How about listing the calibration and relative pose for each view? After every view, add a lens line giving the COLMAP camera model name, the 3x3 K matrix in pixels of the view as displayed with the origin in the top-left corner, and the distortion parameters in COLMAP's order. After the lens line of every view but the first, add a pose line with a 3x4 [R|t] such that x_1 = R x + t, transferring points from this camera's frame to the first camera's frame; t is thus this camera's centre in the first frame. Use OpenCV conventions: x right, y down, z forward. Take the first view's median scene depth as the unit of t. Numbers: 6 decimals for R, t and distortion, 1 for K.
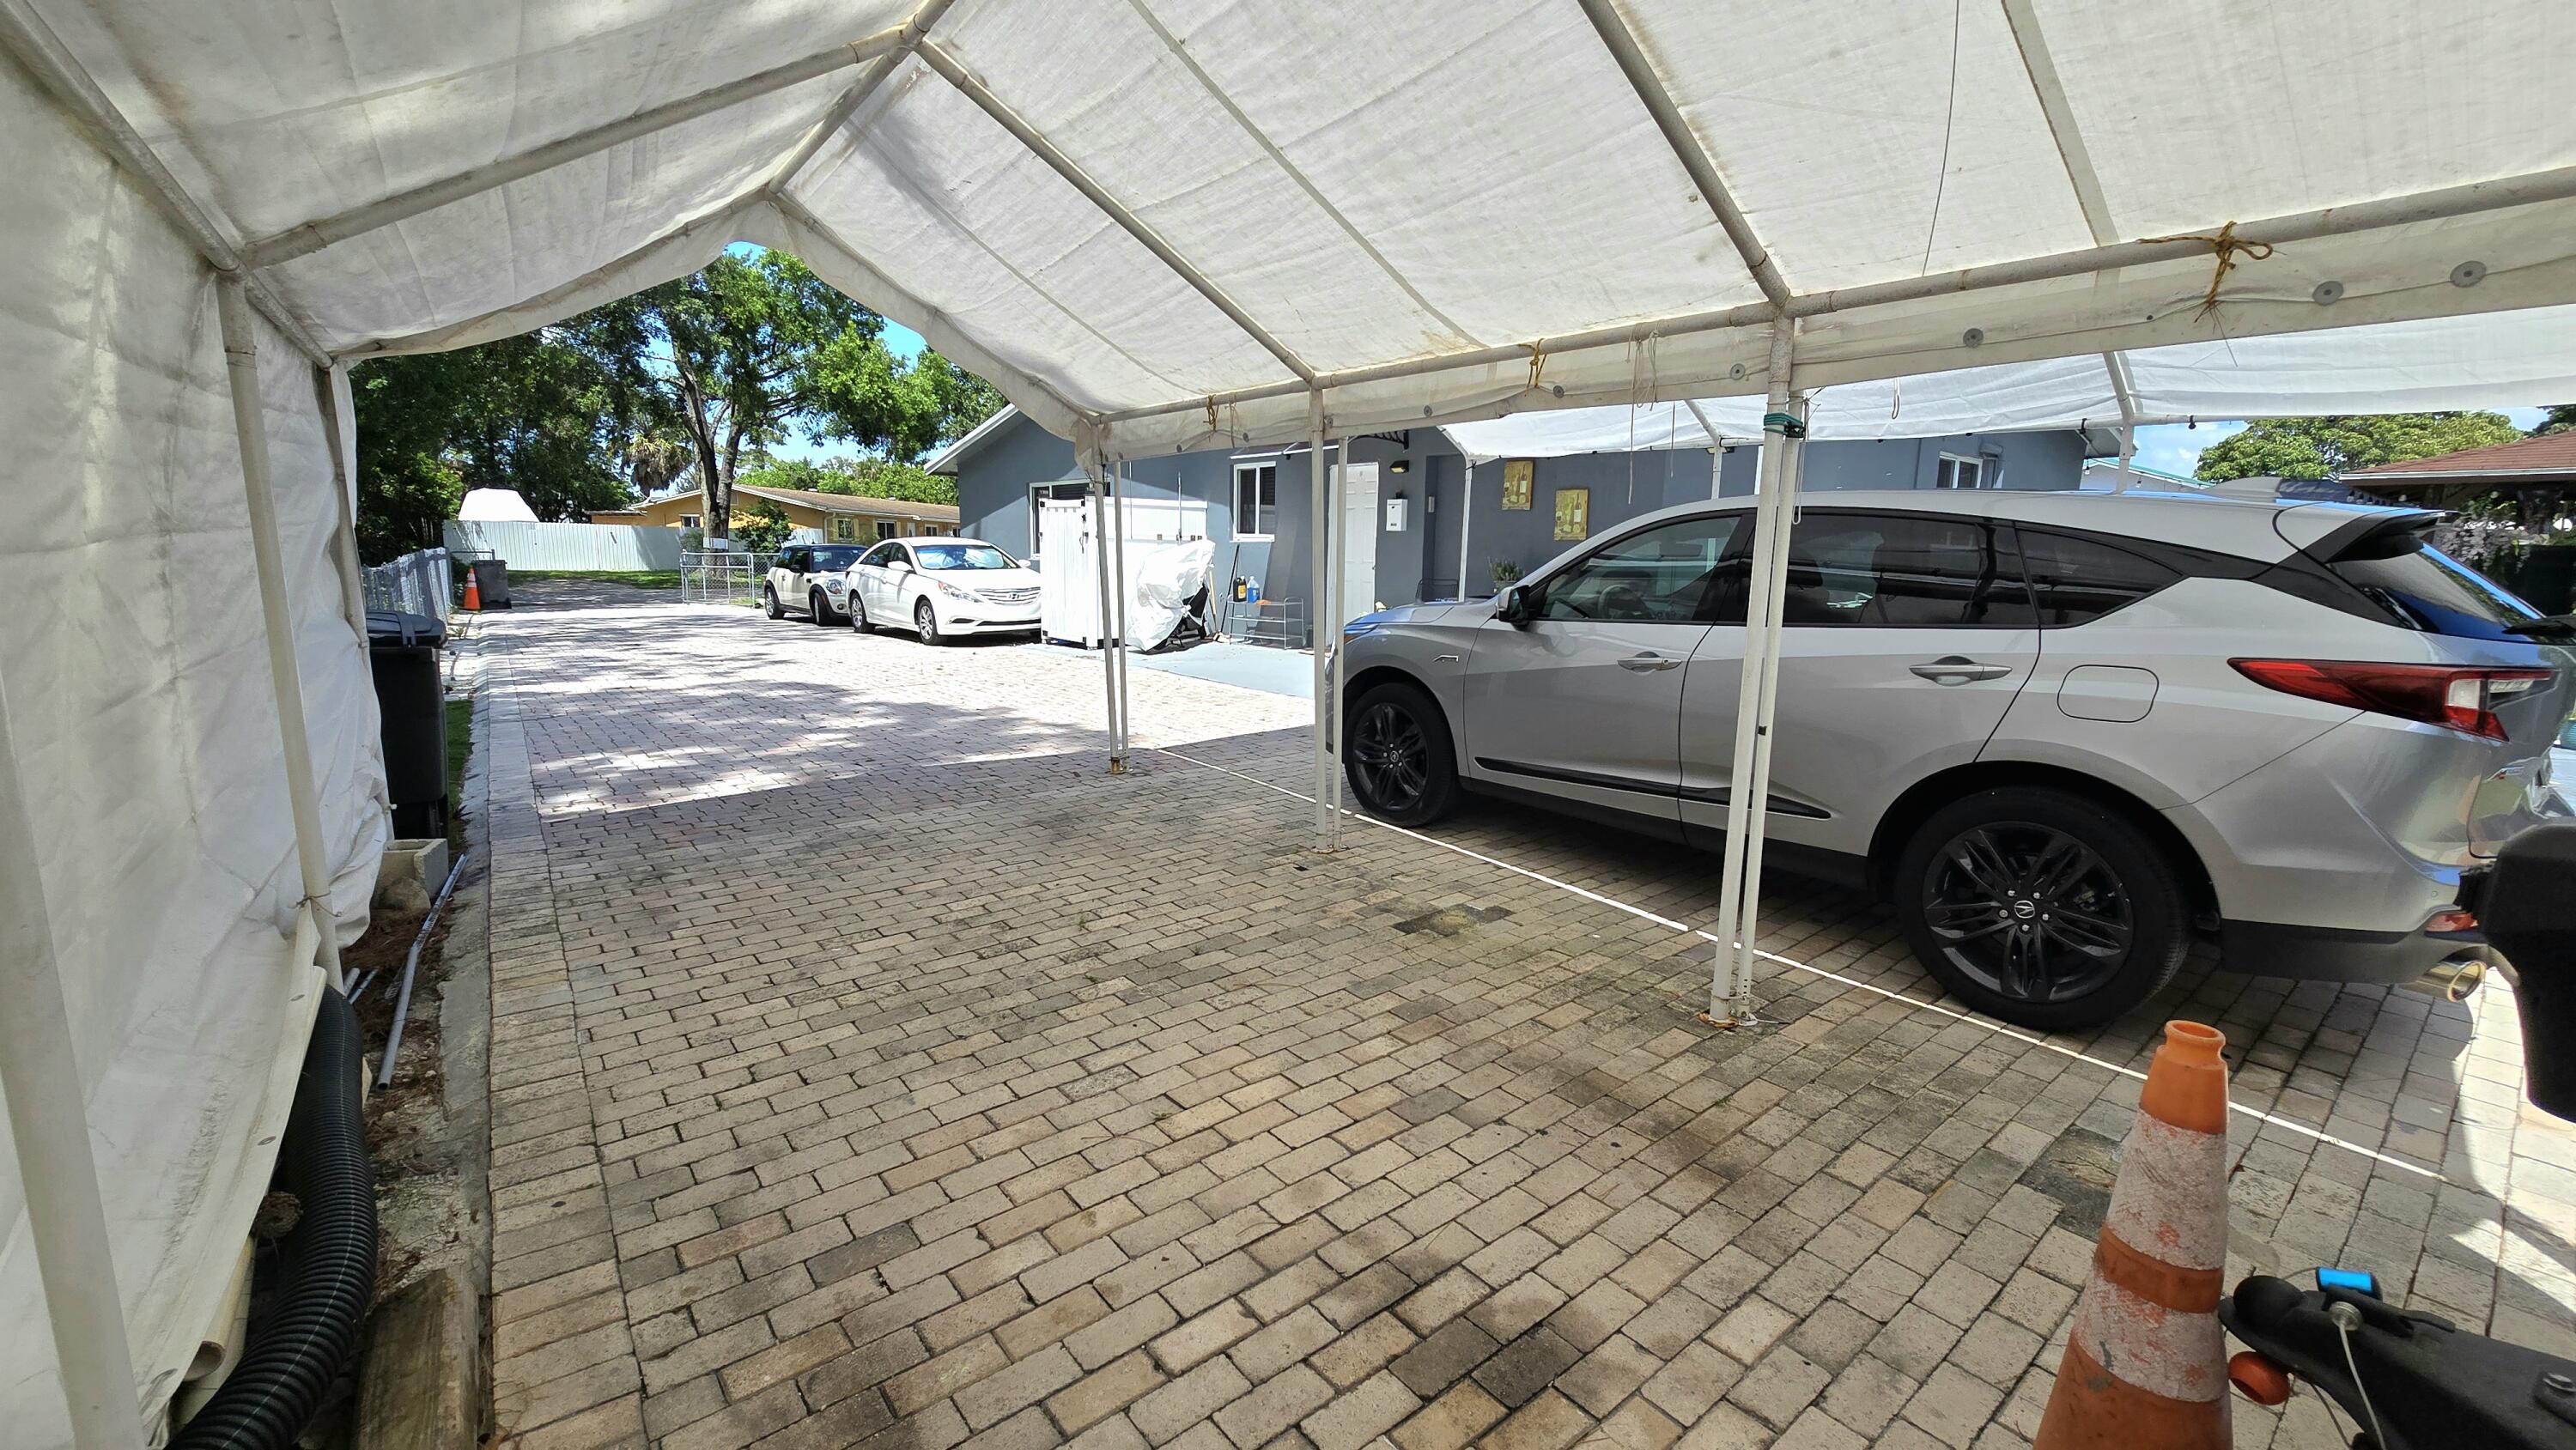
lens RADIAL K [[1053.0, 0, 1286.5], [0, 1053.0, 726.2], [0, 0, 1]] dist [-0.001224, 0.000312]
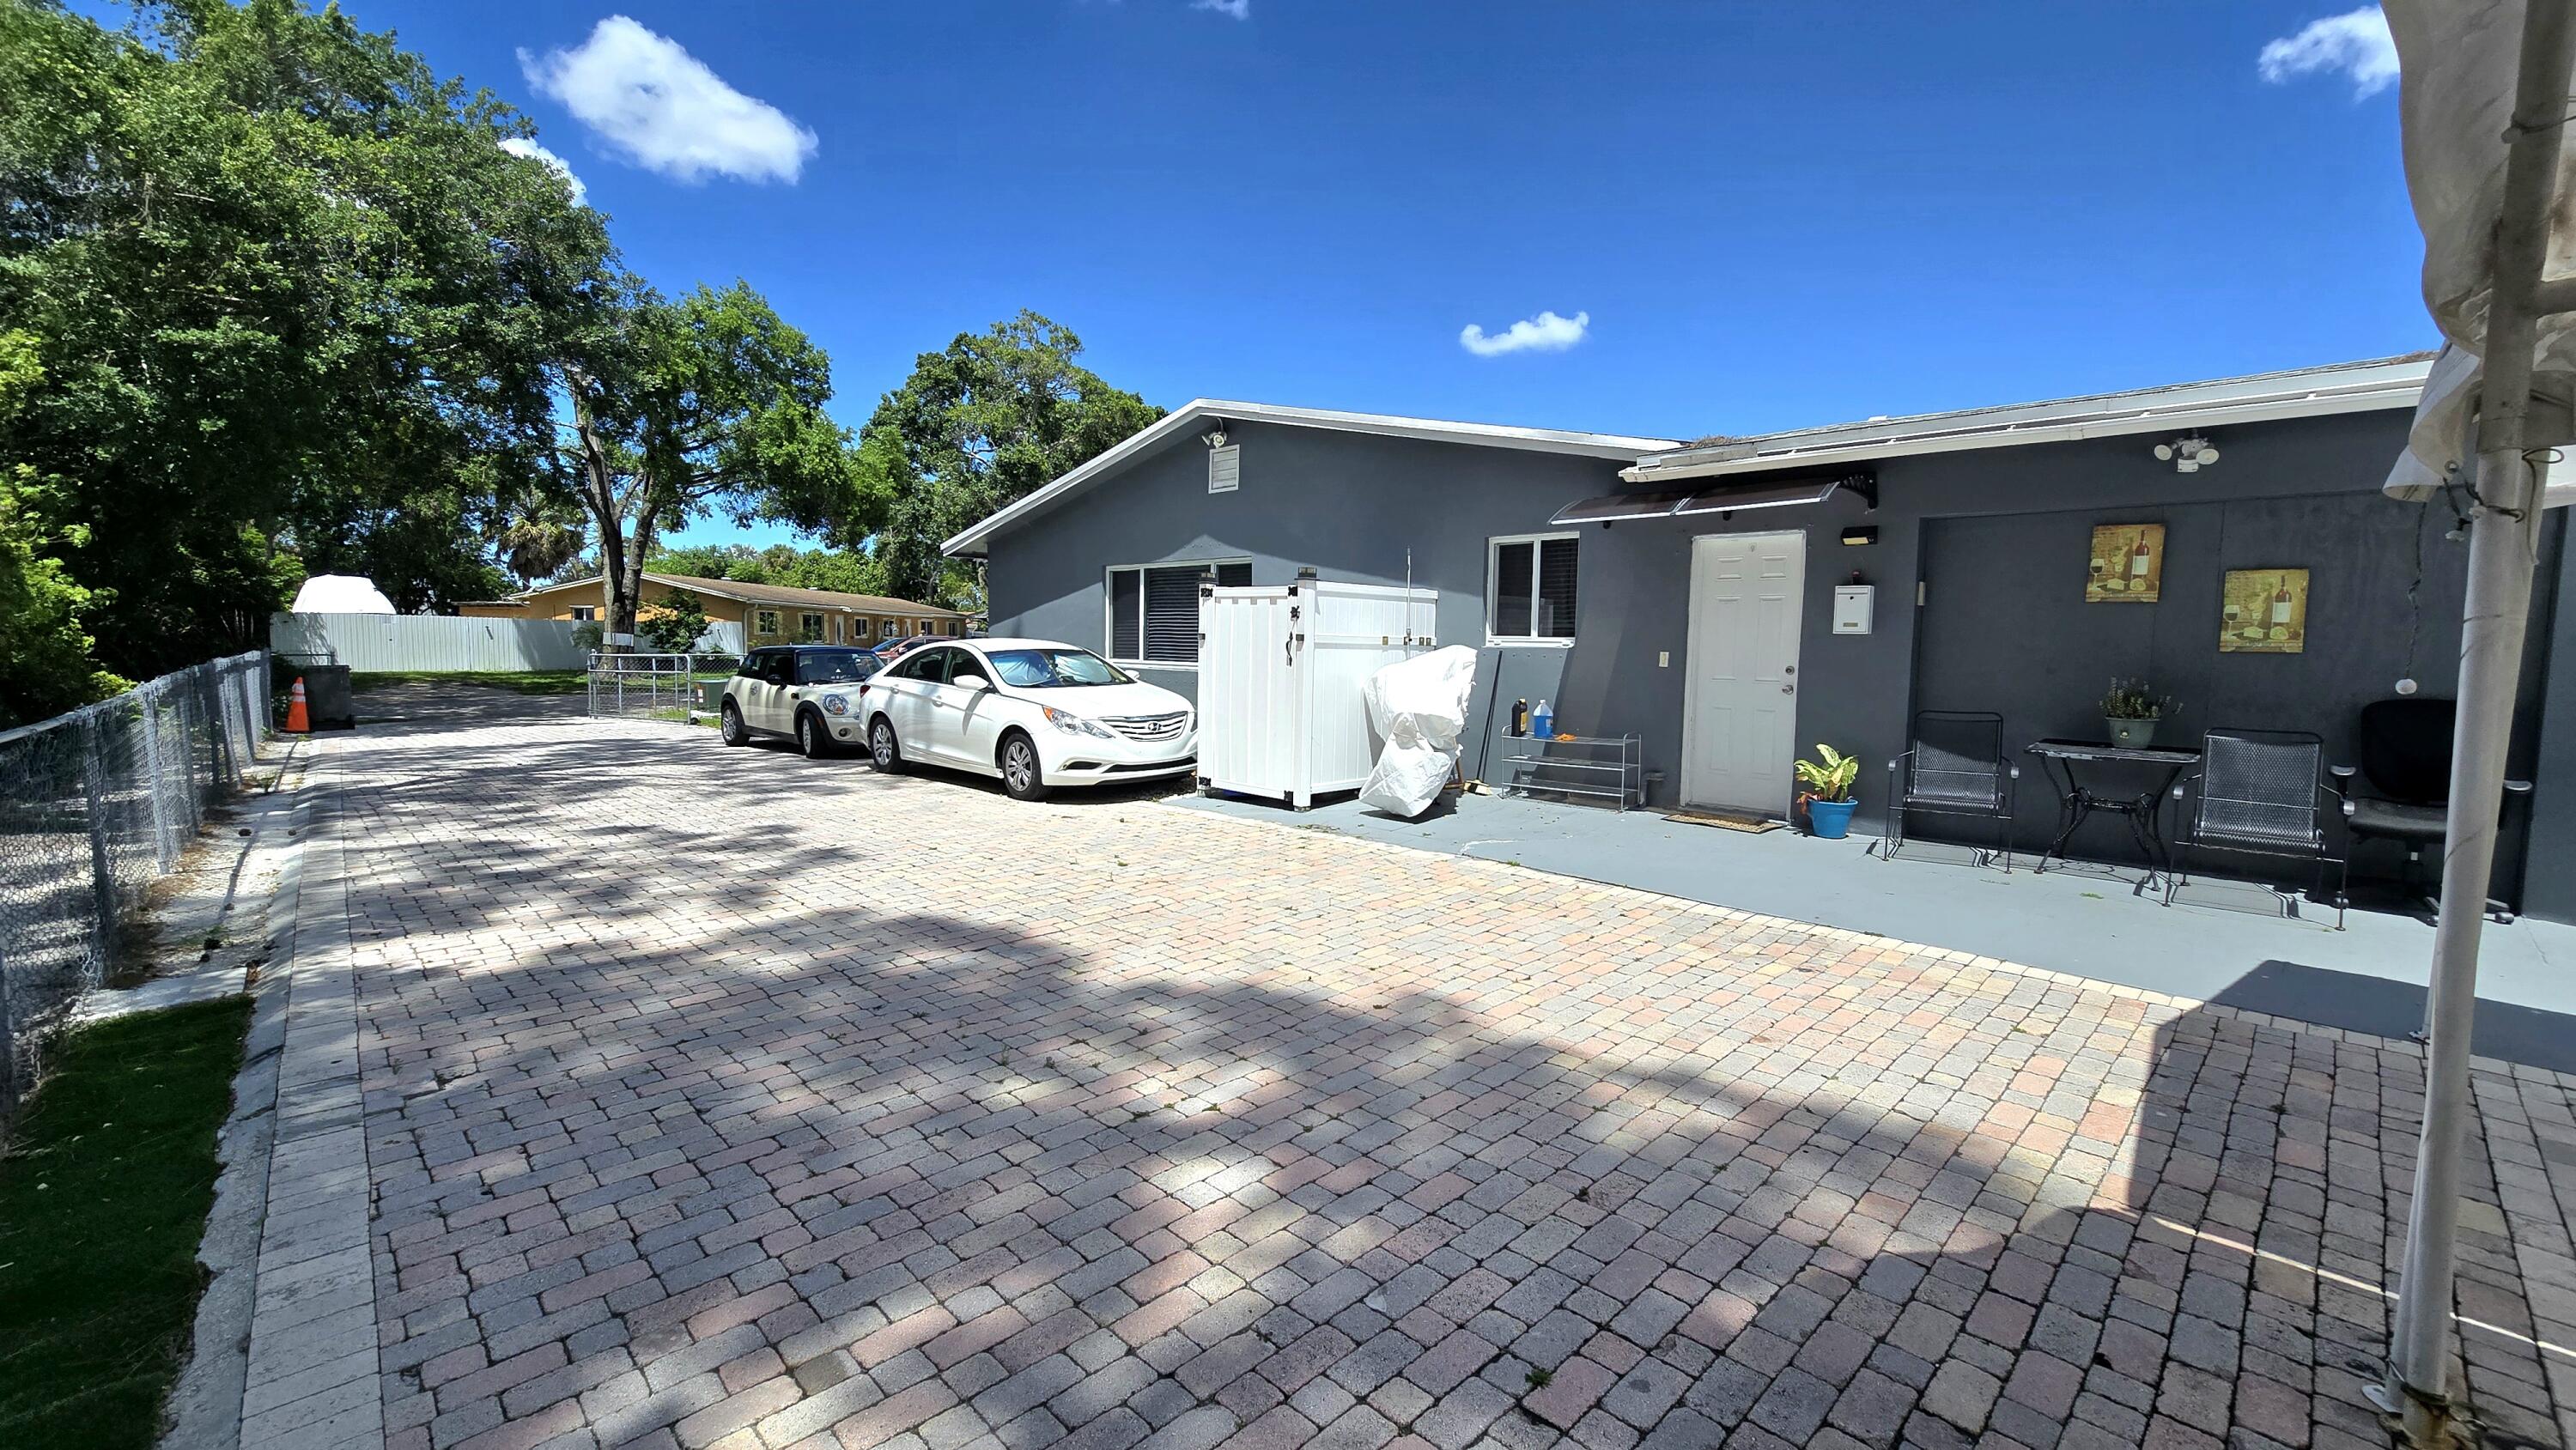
lens RADIAL K [[1053.0, 0, 1288.7], [0, 1053.0, 728.0], [0, 0, 1]] dist [-0.001224, 0.000312]
pose [[0.995591, -0.009306, 0.093340, -0.098368], [0.017051, 0.996443, -0.082530, -0.027114], [-0.092240, 0.083757, 0.992208, 0.133109]]
